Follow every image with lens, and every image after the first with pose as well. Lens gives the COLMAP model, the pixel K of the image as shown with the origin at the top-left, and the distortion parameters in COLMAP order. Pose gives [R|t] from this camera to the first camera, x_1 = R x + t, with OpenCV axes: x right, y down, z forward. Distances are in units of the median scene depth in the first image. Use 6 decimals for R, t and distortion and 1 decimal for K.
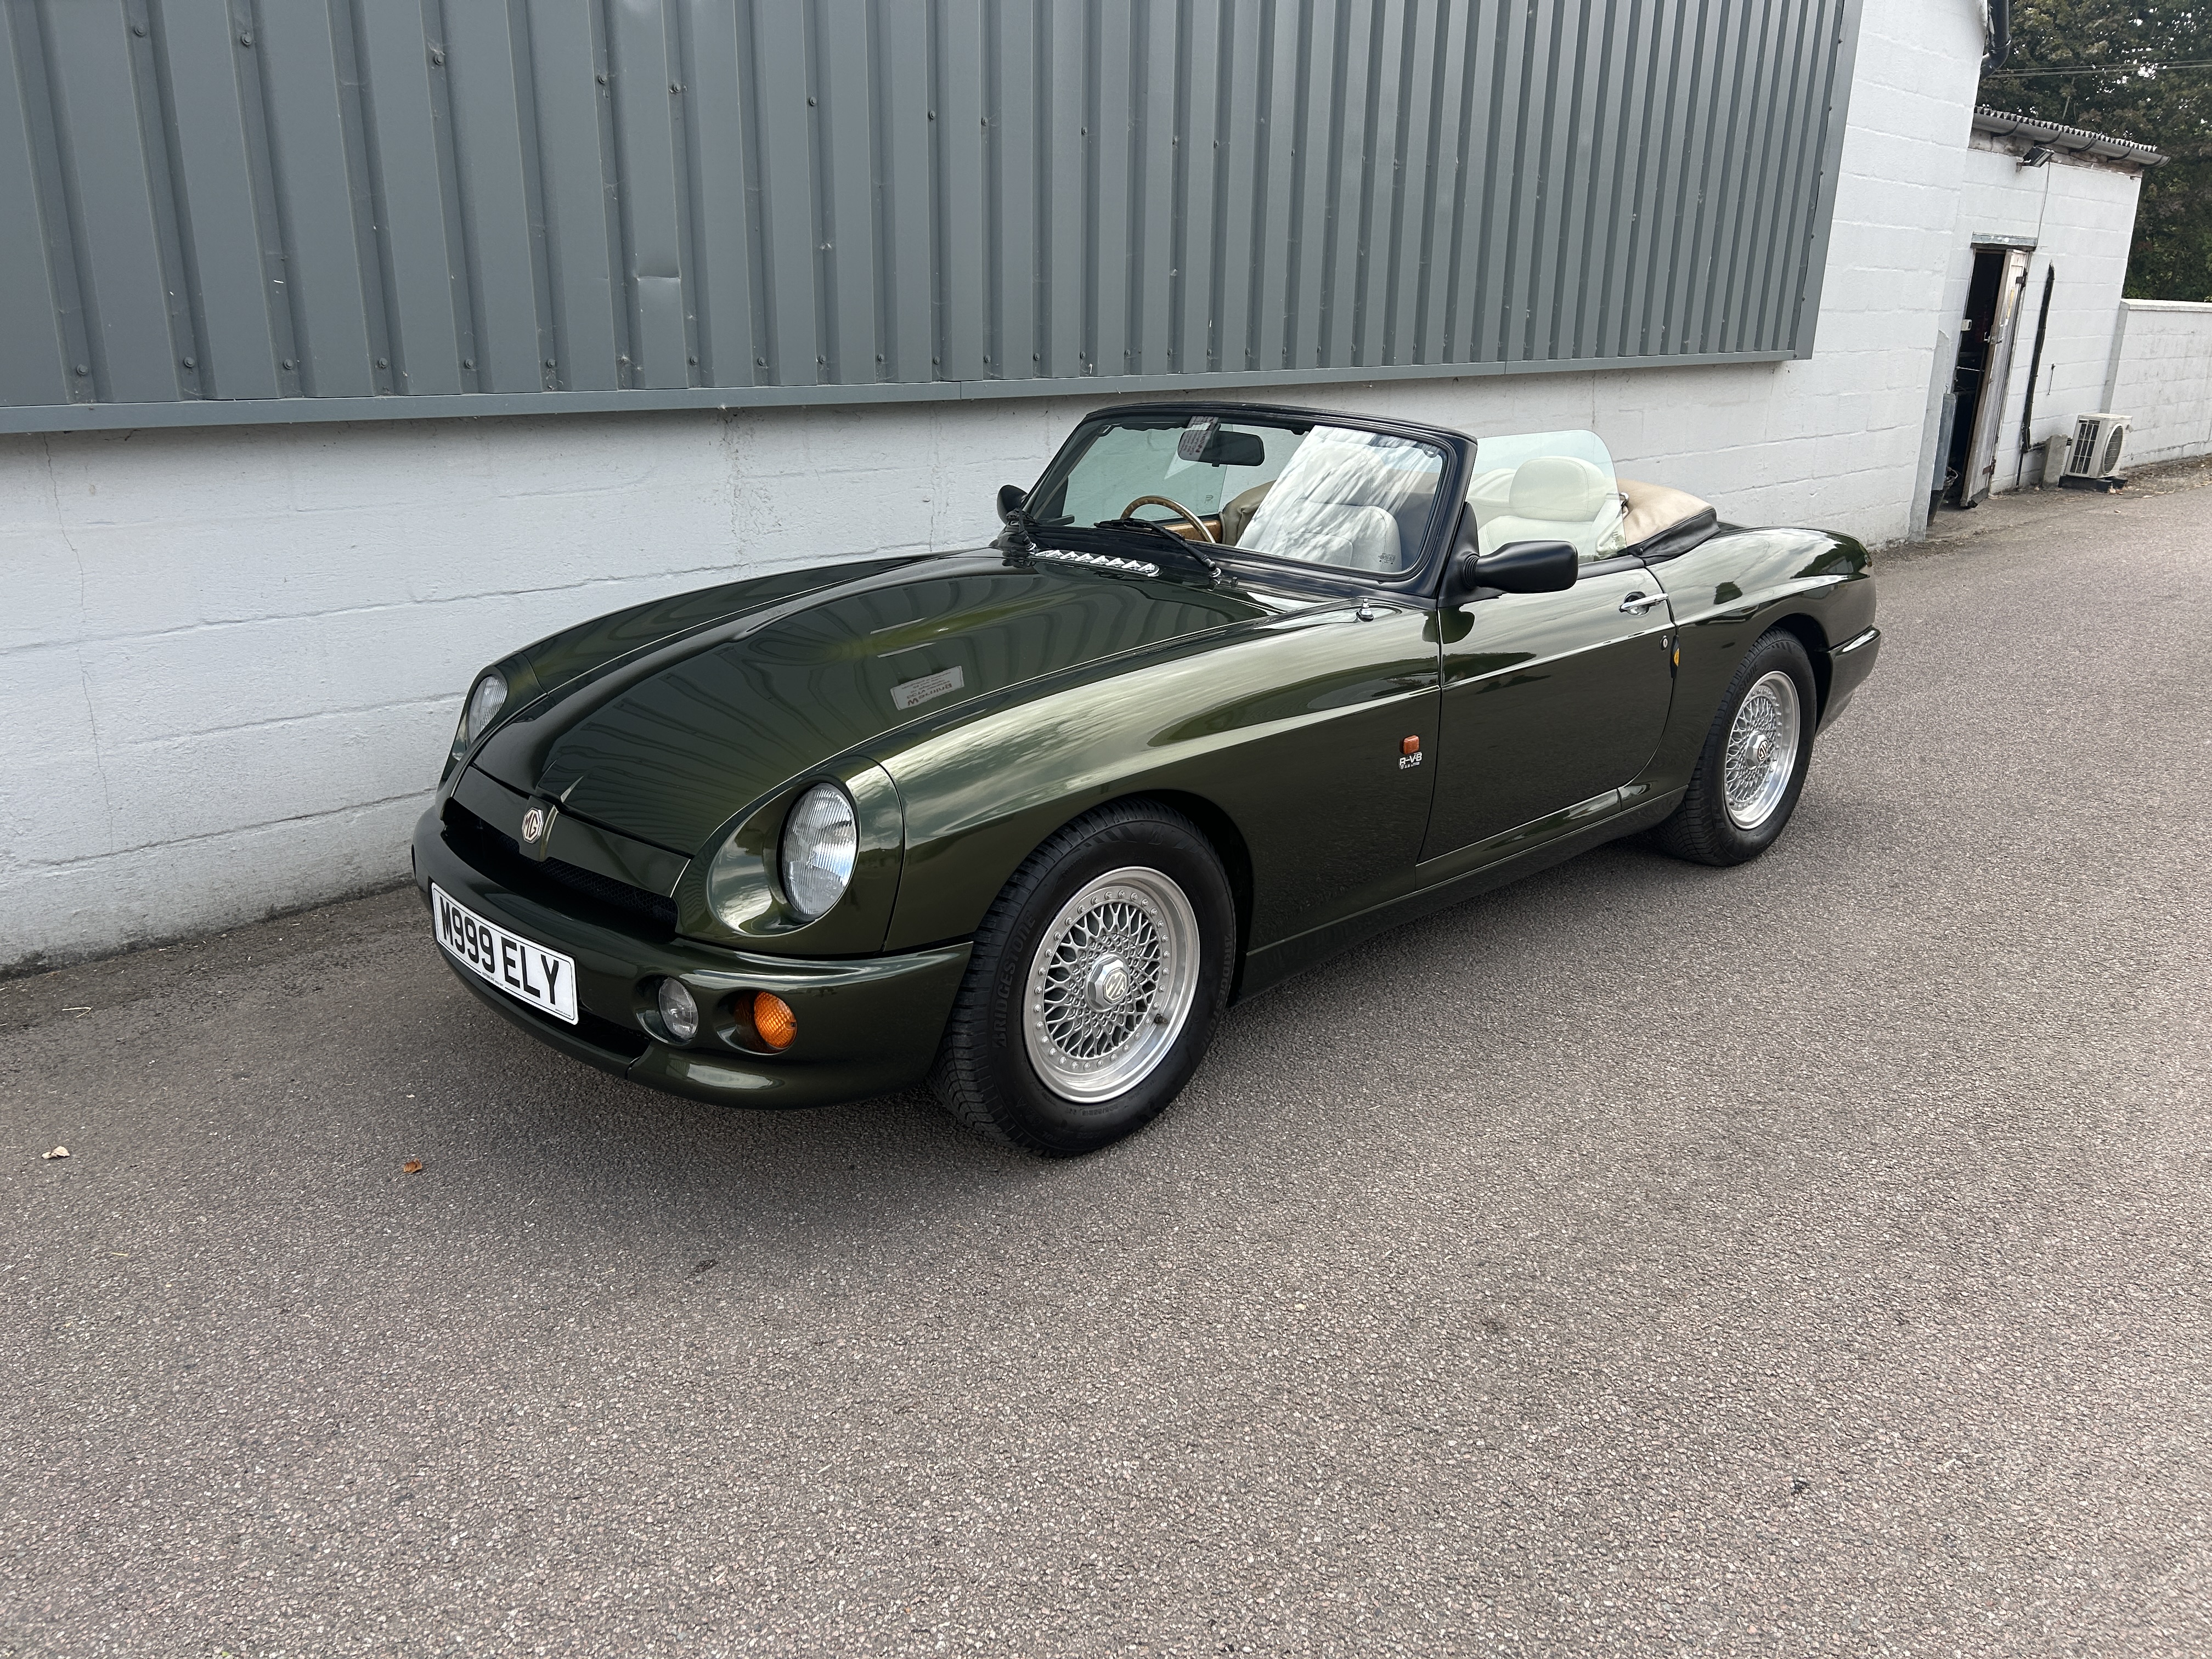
lens RADIAL K [[1705.0, 0, 1106.0], [0, 1705.0, 829.5], [0, 0, 1]] dist [0.046338, -0.043424]
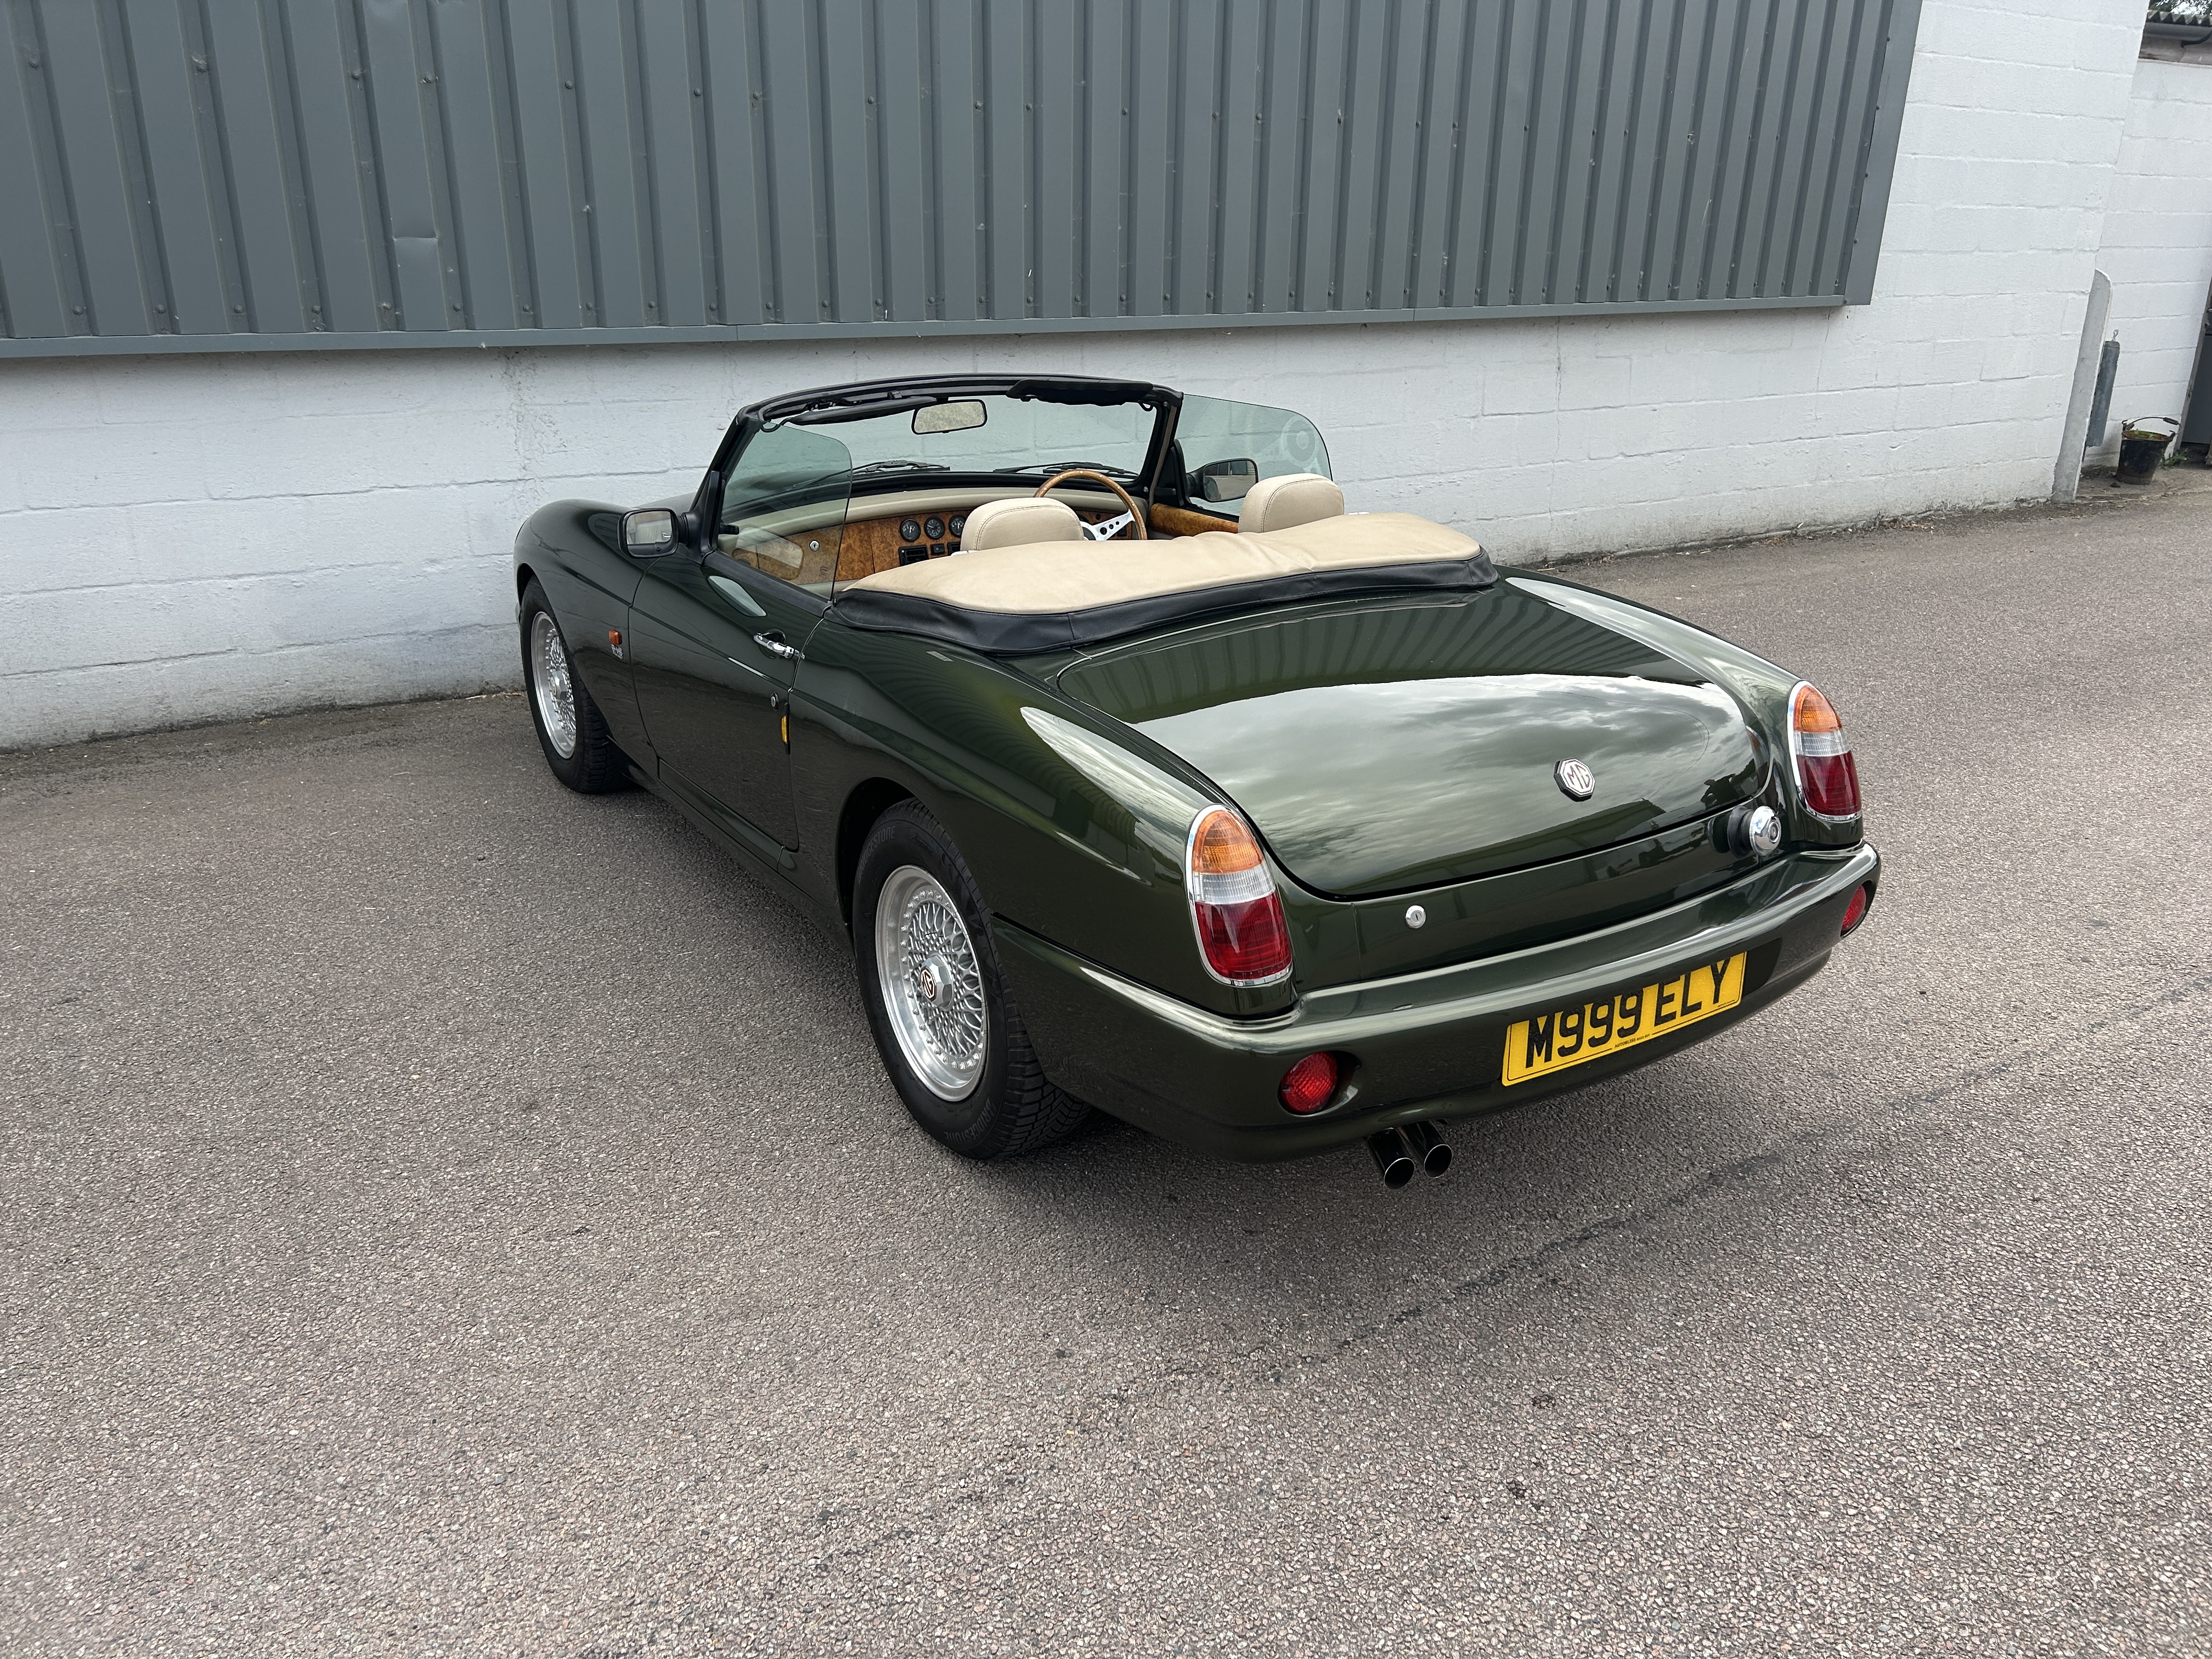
lens RADIAL K [[1695.8, 0, 1112.6], [0, 1695.8, 826.2], [0, 0, 1]] dist [0.054367, -0.061149]
pose [[0.968299, 0.079296, -0.236872, 0.506731], [-0.070556, 0.996485, 0.045165, 0.003061], [0.239621, -0.027021, 0.970490, -0.063590]]
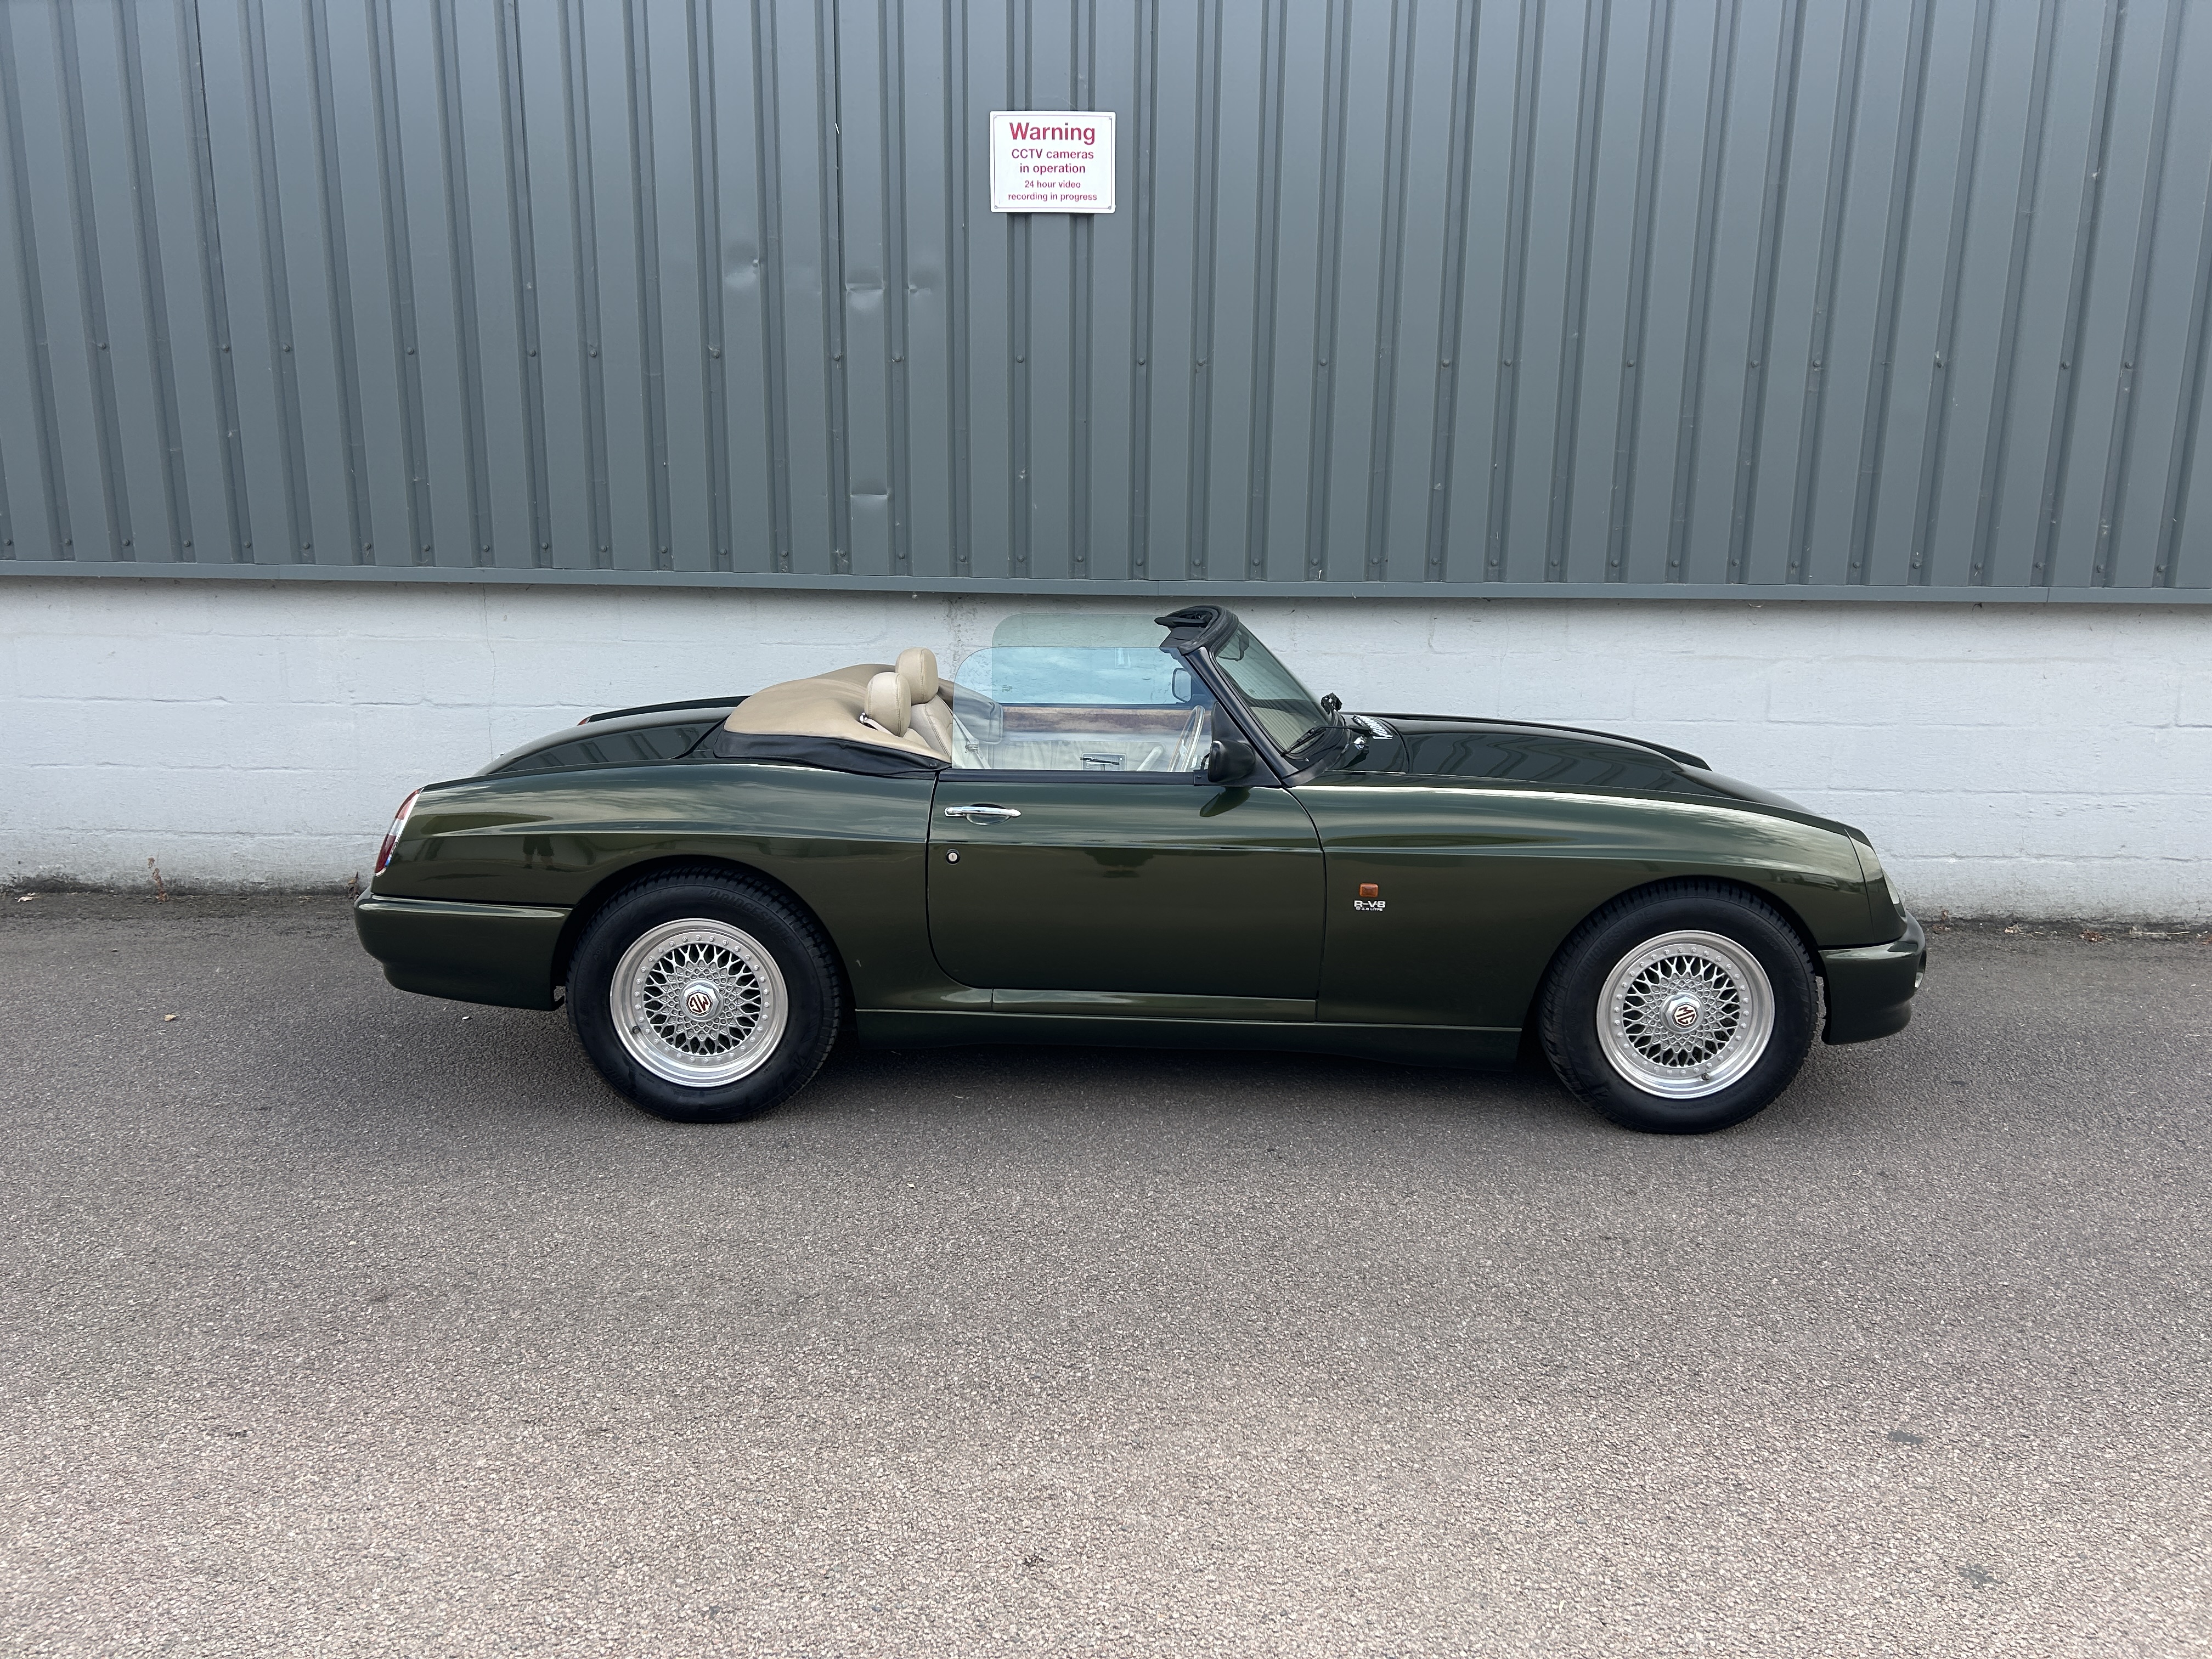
lens RADIAL K [[1673.9, 0, 1111.1], [0, 1673.9, 829.0], [0, 0, 1]] dist [0.052112, -0.051866]
pose [[0.683105, 0.146500, -0.715476, 0.811213], [-0.219852, 0.975480, -0.010167, -0.087406], [0.696443, 0.164244, 0.698563, 0.237225]]
